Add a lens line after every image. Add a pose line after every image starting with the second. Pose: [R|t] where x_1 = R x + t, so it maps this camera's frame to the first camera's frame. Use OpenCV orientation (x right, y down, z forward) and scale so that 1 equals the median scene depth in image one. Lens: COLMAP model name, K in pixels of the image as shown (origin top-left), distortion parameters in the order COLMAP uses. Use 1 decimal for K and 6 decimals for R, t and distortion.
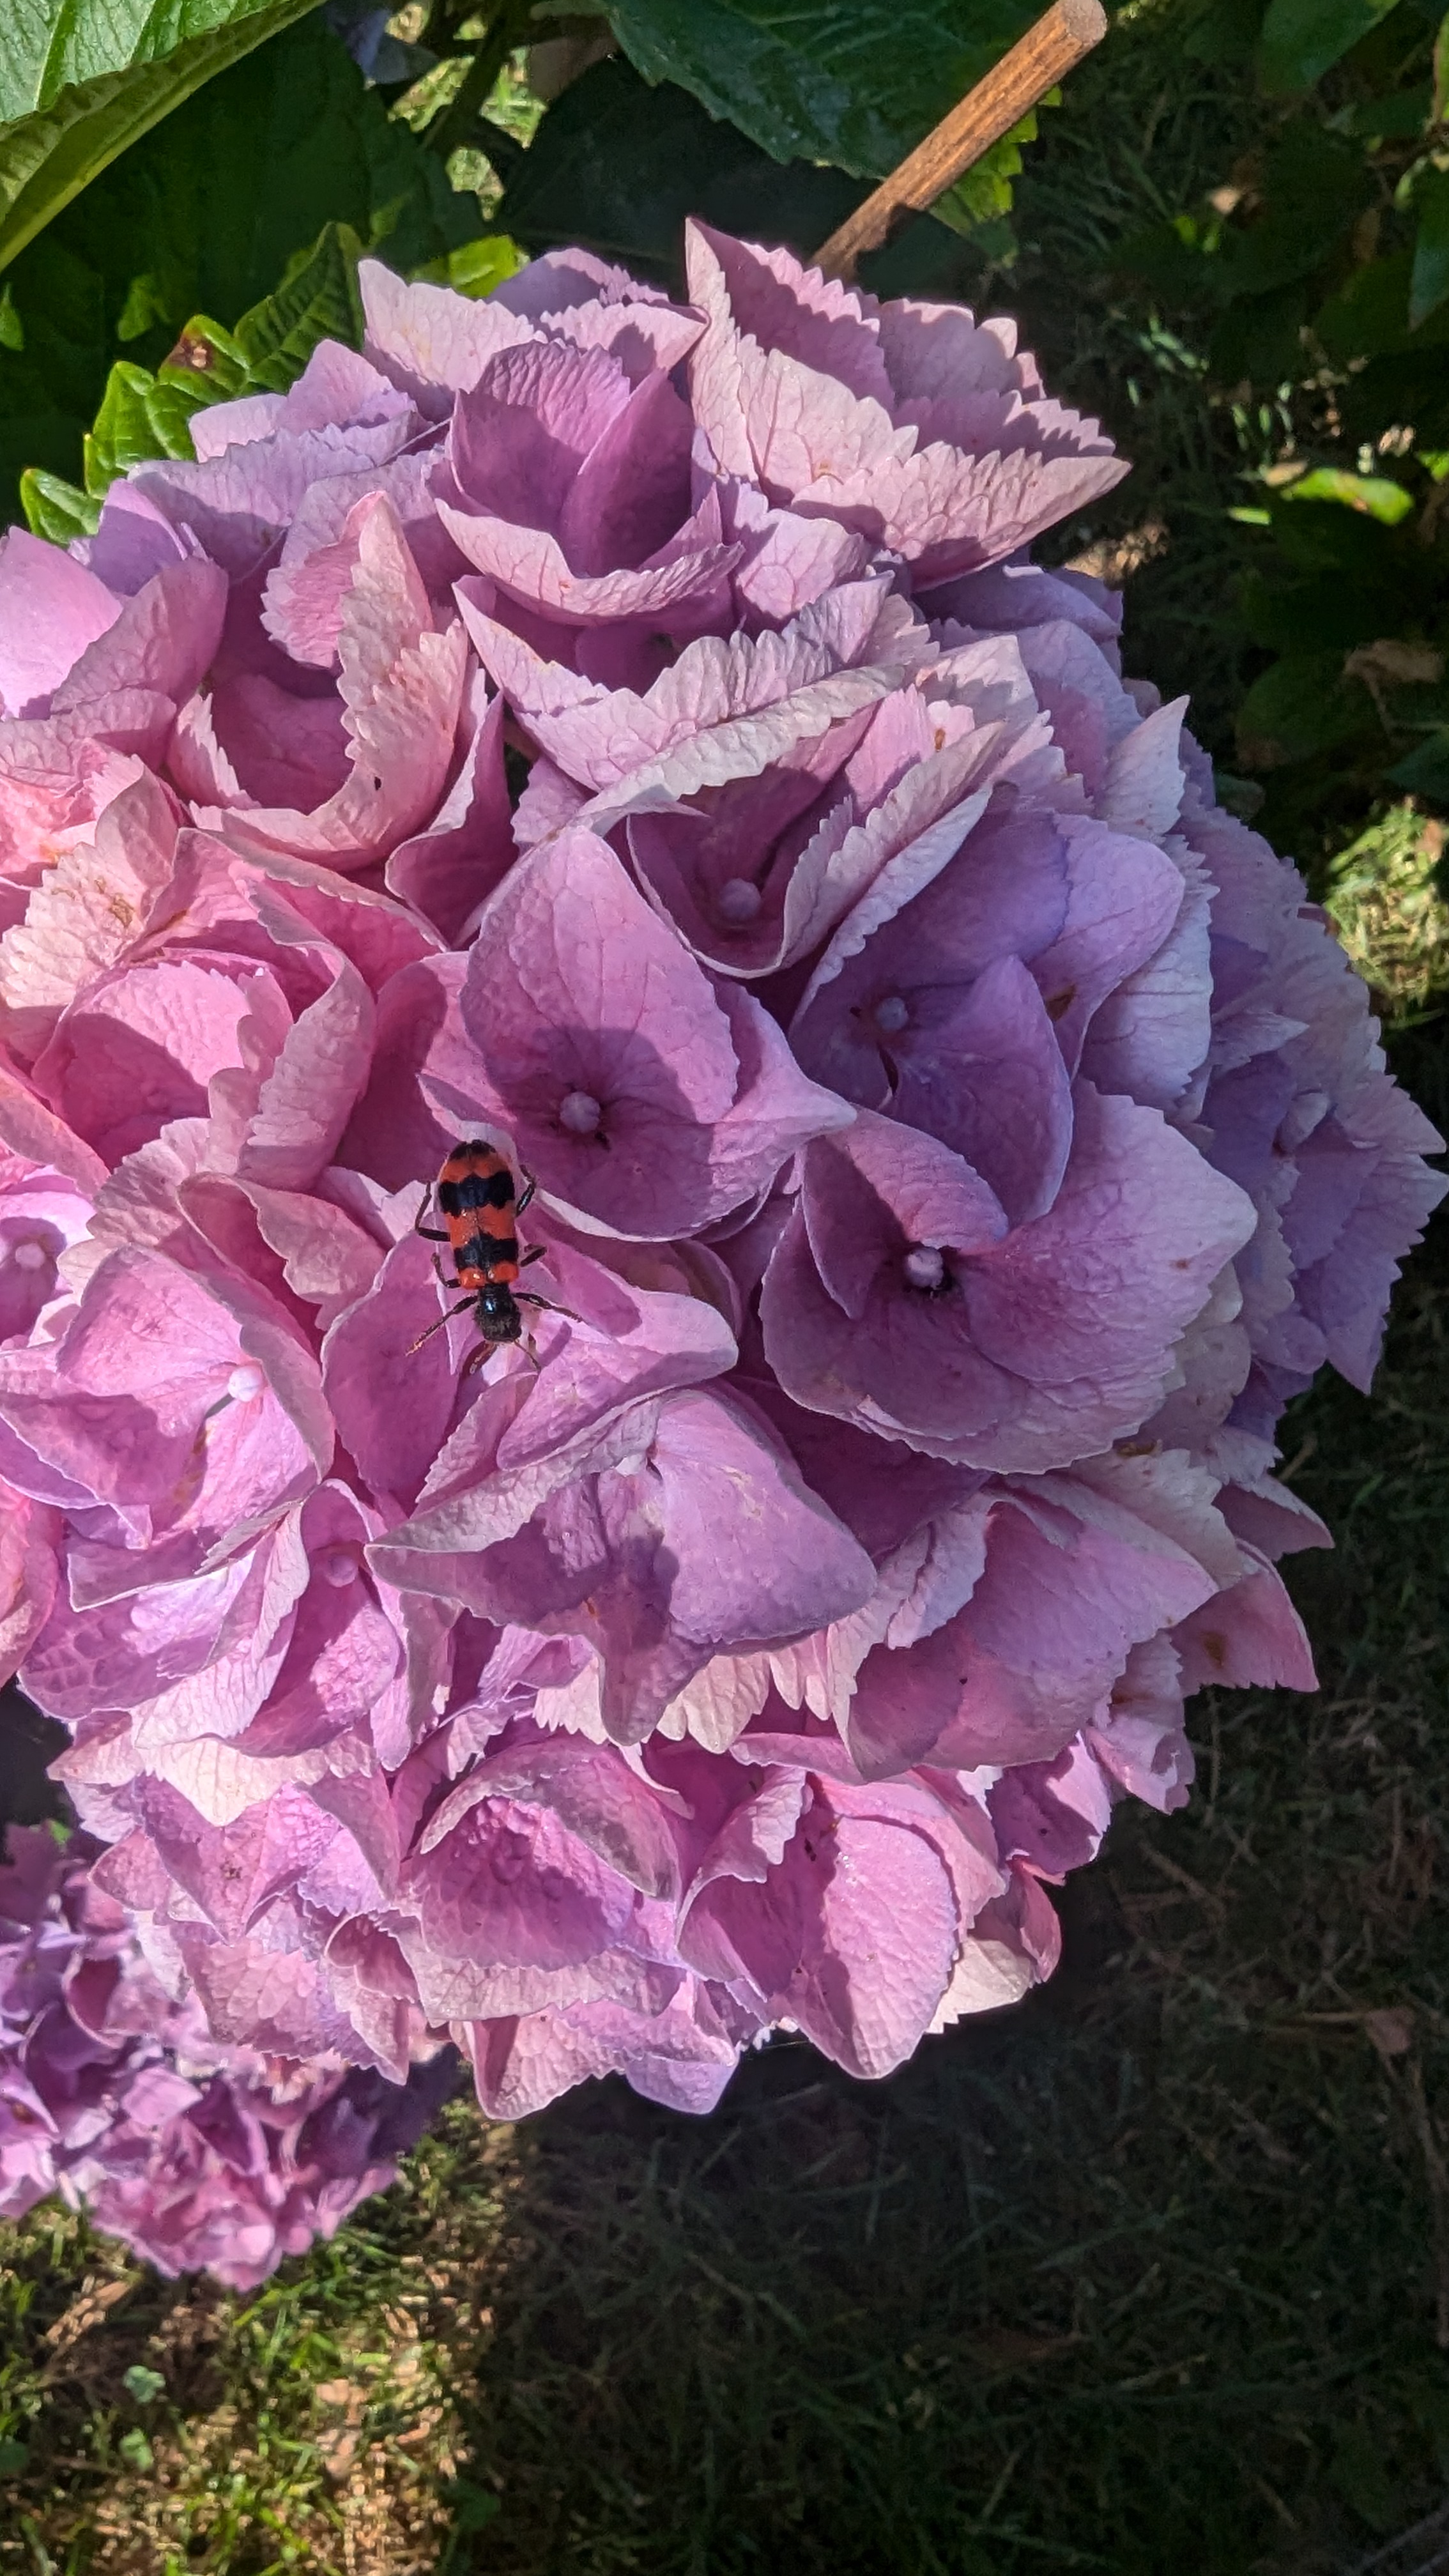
lens RADIAL K [[2456.5, 0, 724.5], [0, 2456.5, 1288.0], [0, 0, 1]] dist [-0.022340, 0.003927]
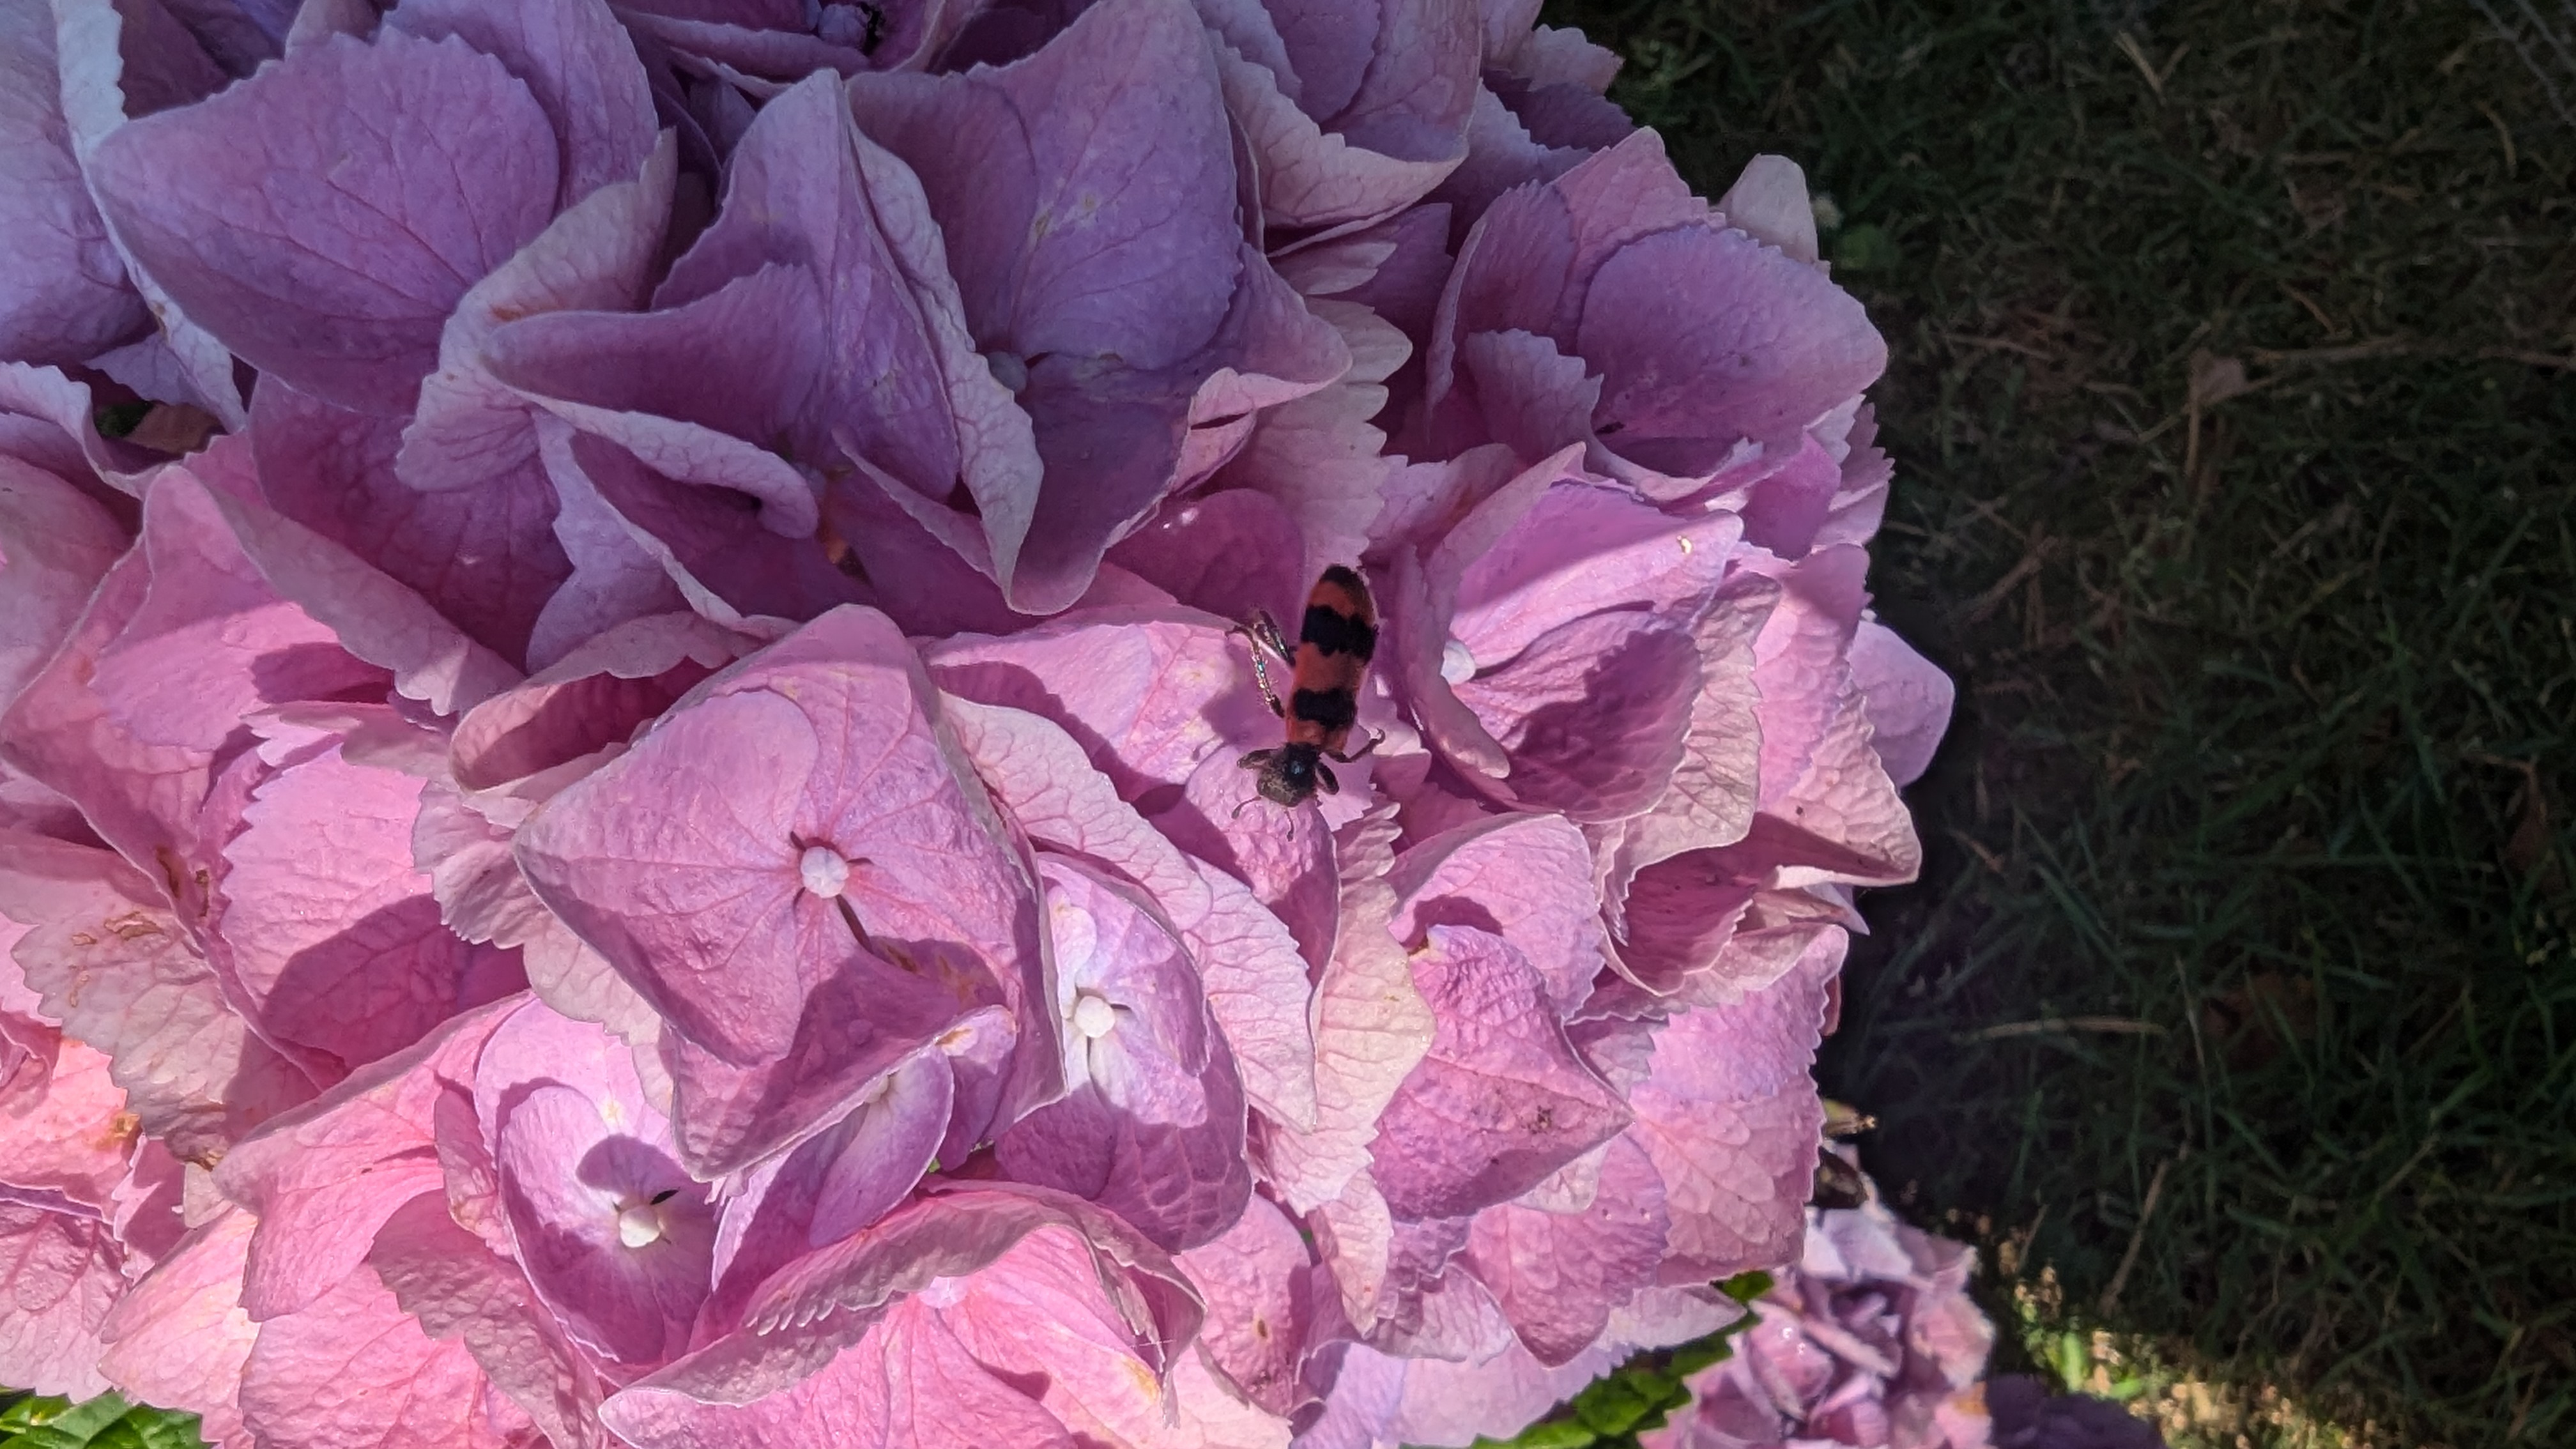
lens RADIAL K [[2456.5, 0, 1287.2], [0, 2456.5, 968.7], [0, 0, 1]] dist [-0.022340, 0.003927]
pose [[0.135633, -0.967554, 0.213175, -0.337069], [0.990756, 0.131924, -0.031599, 0.186994], [0.002451, 0.215490, 0.976503, 0.282531]]
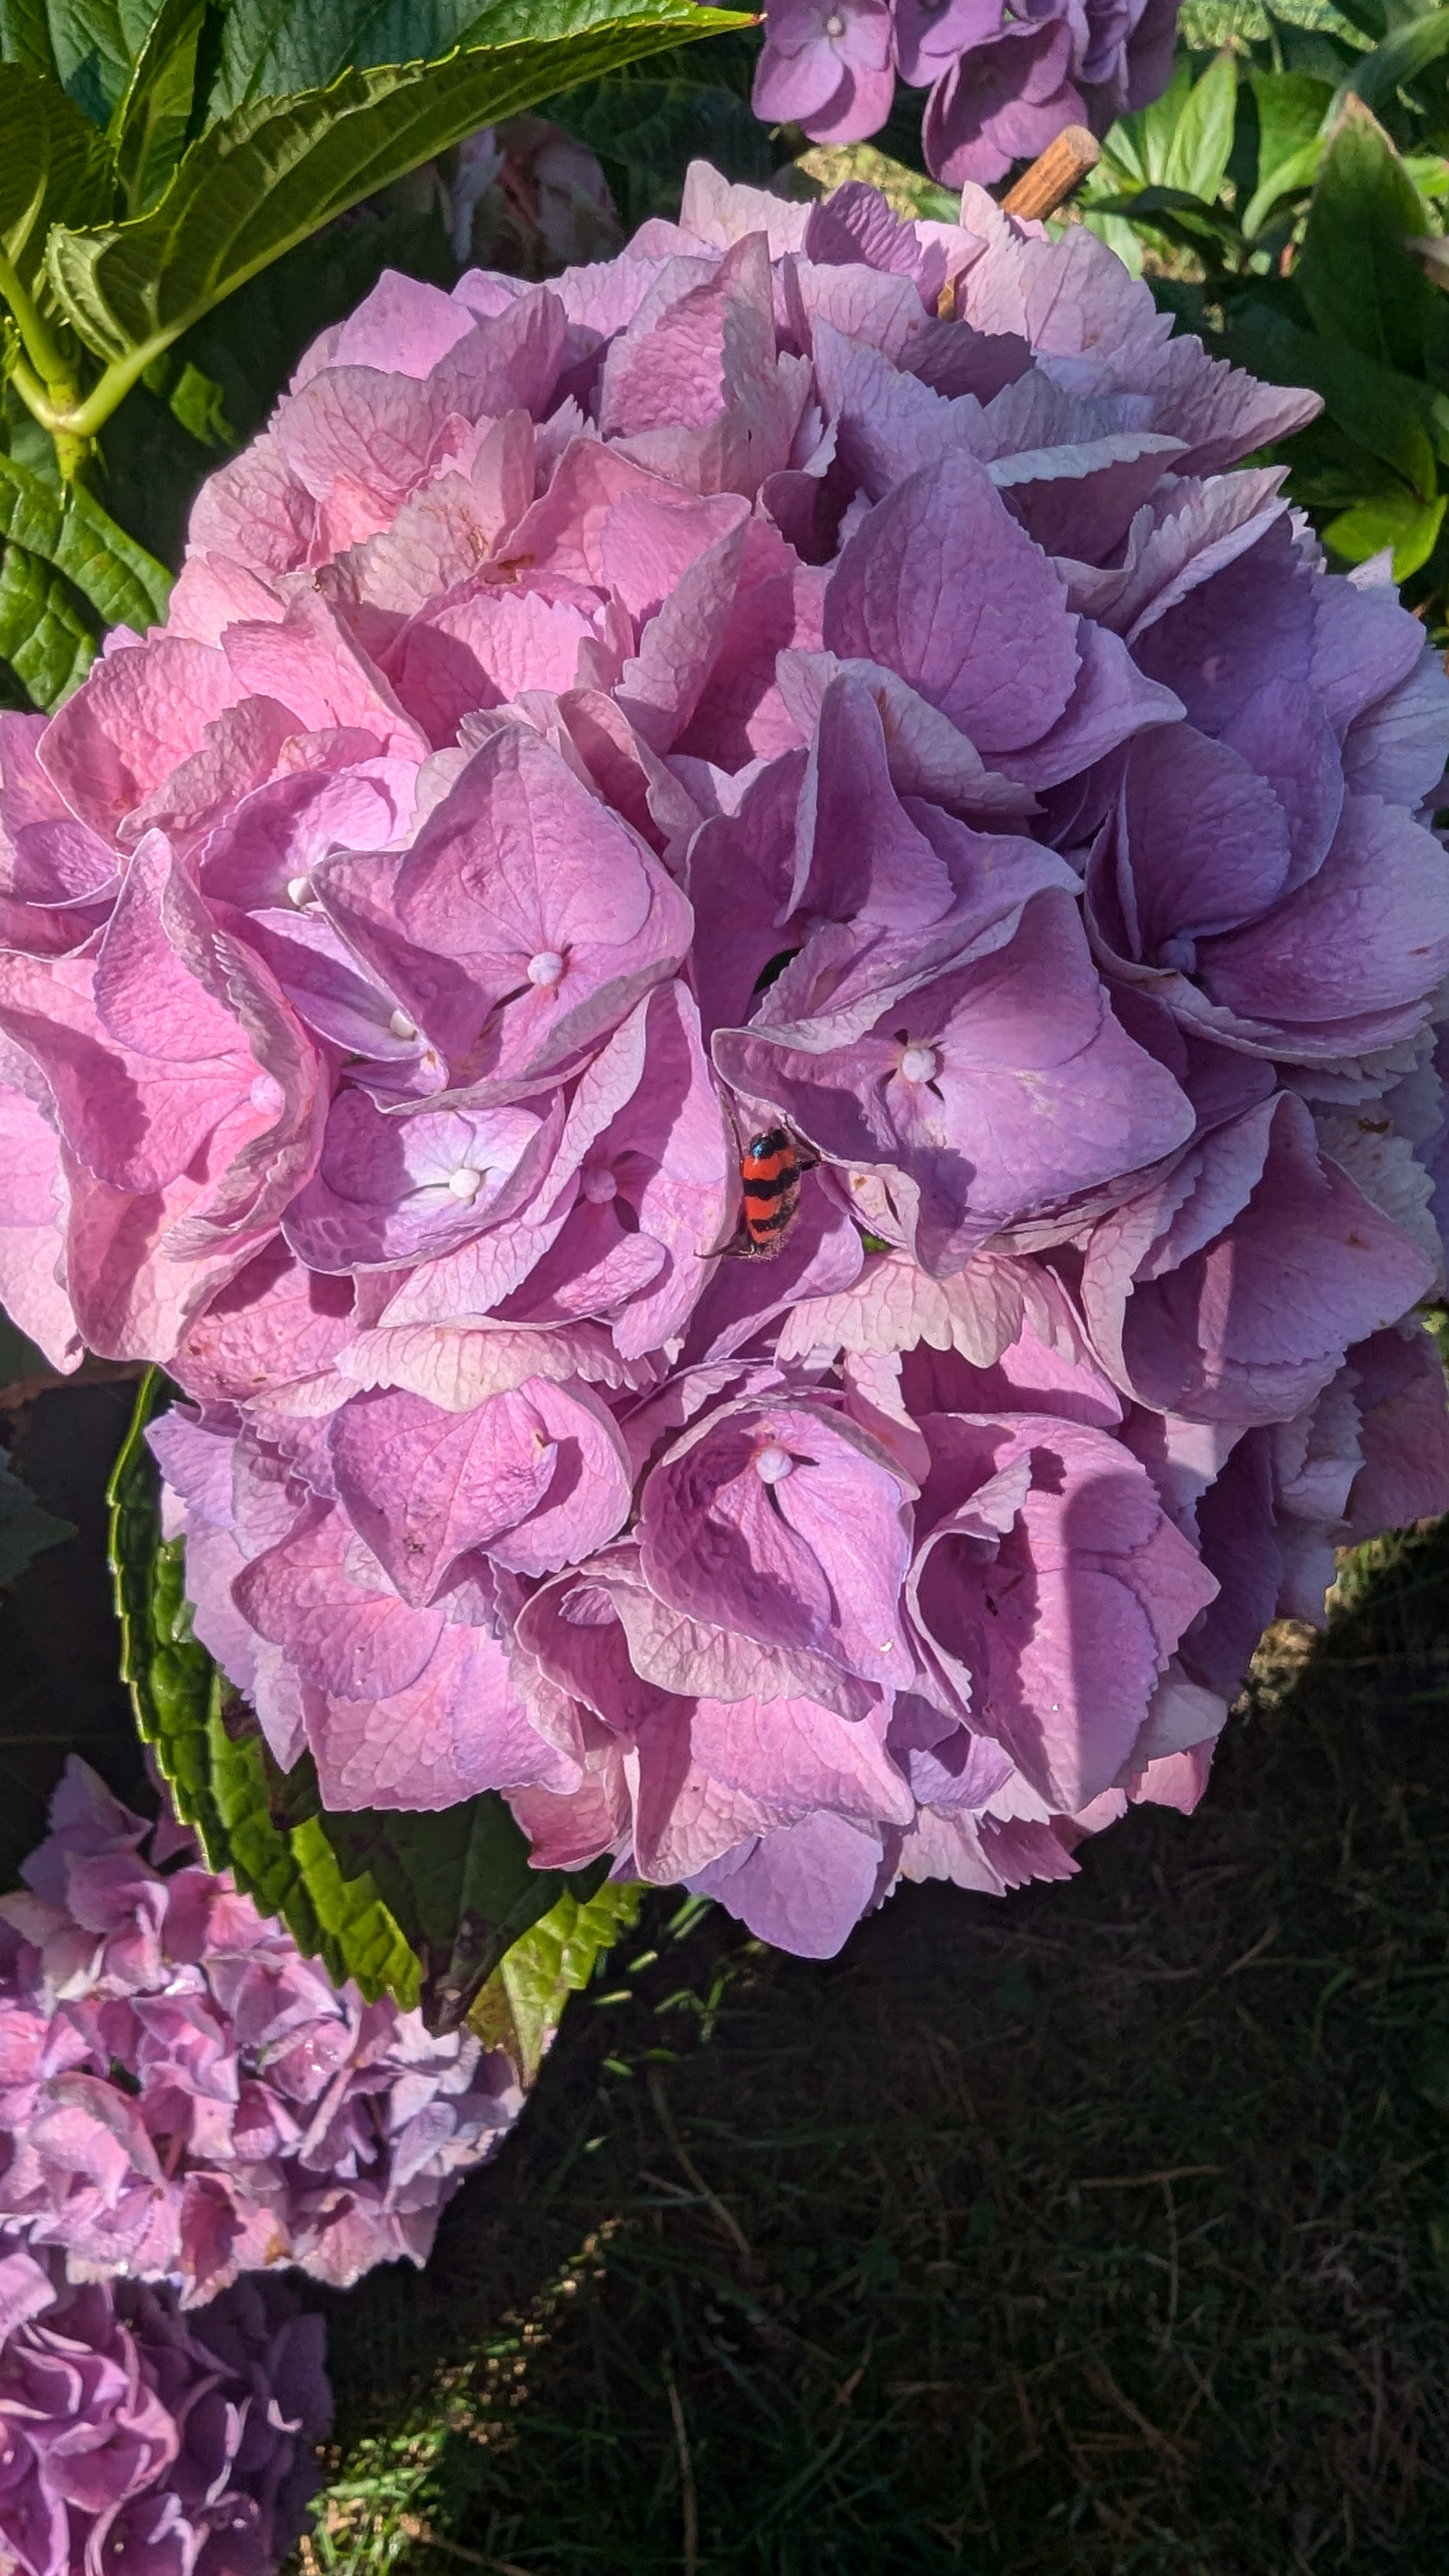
lens RADIAL K [[2456.5, 0, 724.5], [0, 2456.5, 1288.0], [0, 0, 1]] dist [-0.022340, 0.003927]
pose [[0.984405, 0.107629, 0.139152, -0.234770], [-0.057039, 0.943548, -0.326287, 0.463464], [-0.166415, 0.313261, 0.934973, 0.067244]]
